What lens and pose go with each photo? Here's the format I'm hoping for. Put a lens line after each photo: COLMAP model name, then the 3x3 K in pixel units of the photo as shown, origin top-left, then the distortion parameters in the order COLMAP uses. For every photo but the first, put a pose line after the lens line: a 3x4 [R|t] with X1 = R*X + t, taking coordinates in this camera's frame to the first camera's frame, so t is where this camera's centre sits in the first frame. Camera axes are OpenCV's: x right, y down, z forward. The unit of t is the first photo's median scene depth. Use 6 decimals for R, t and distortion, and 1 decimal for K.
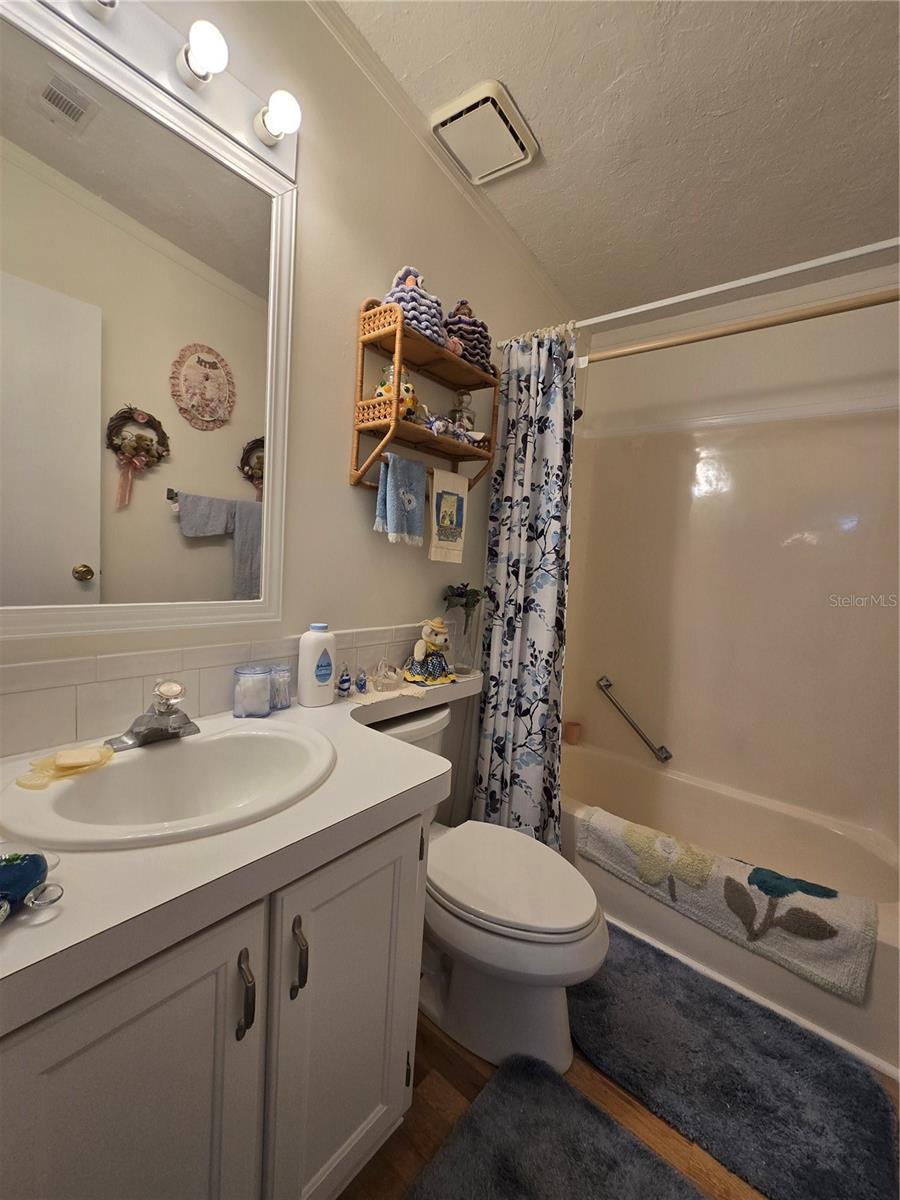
lens RADIAL K [[496.9, 0, 451.4], [0, 496.9, 603.3], [0, 0, 1]] dist [-0.000060, 0.001550]
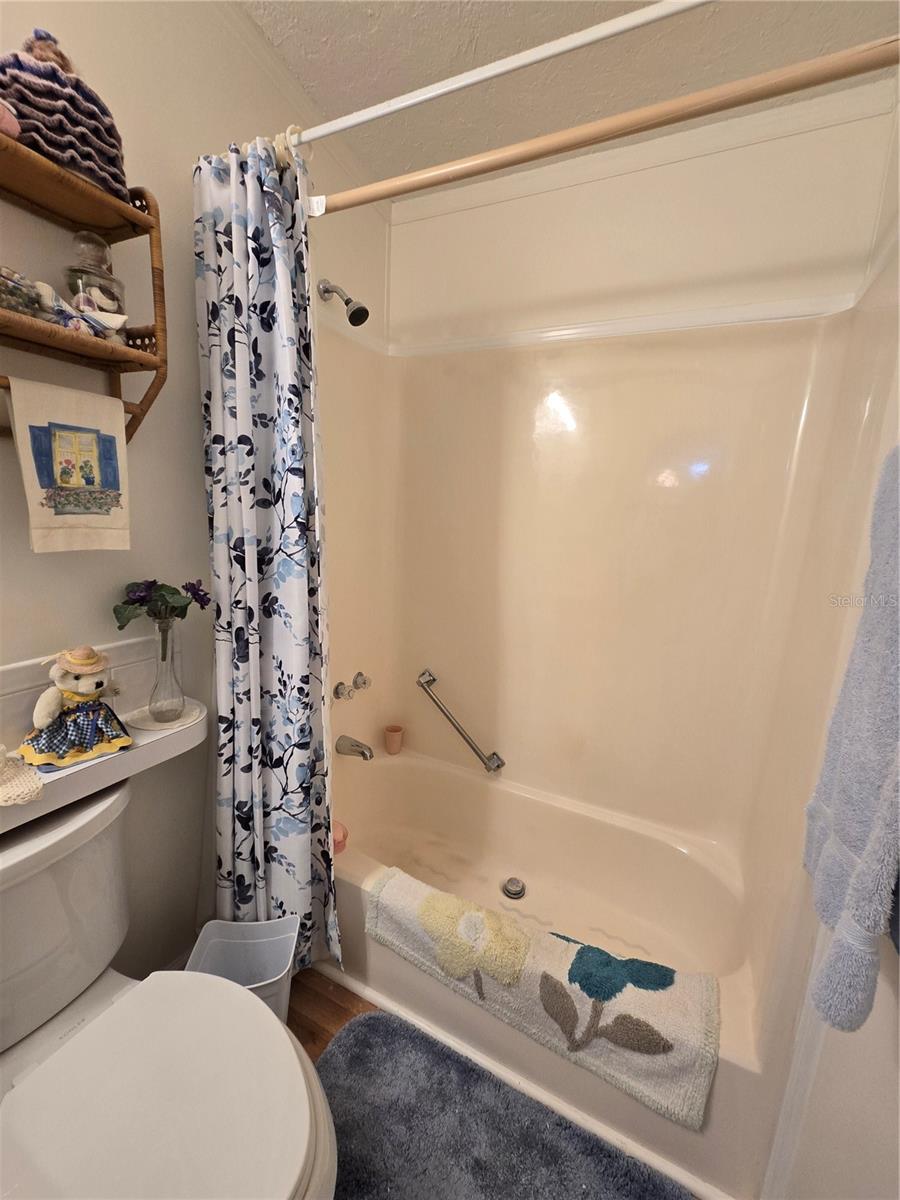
lens RADIAL K [[496.9, 0, 449.5], [0, 496.9, 599.7], [0, 0, 1]] dist [-0.000060, 0.001550]
pose [[0.976343, -0.055728, 0.208923, 0.264007], [0.033195, 0.993394, 0.109849, -0.073154], [-0.213665, -0.100315, 0.971743, 0.330865]]
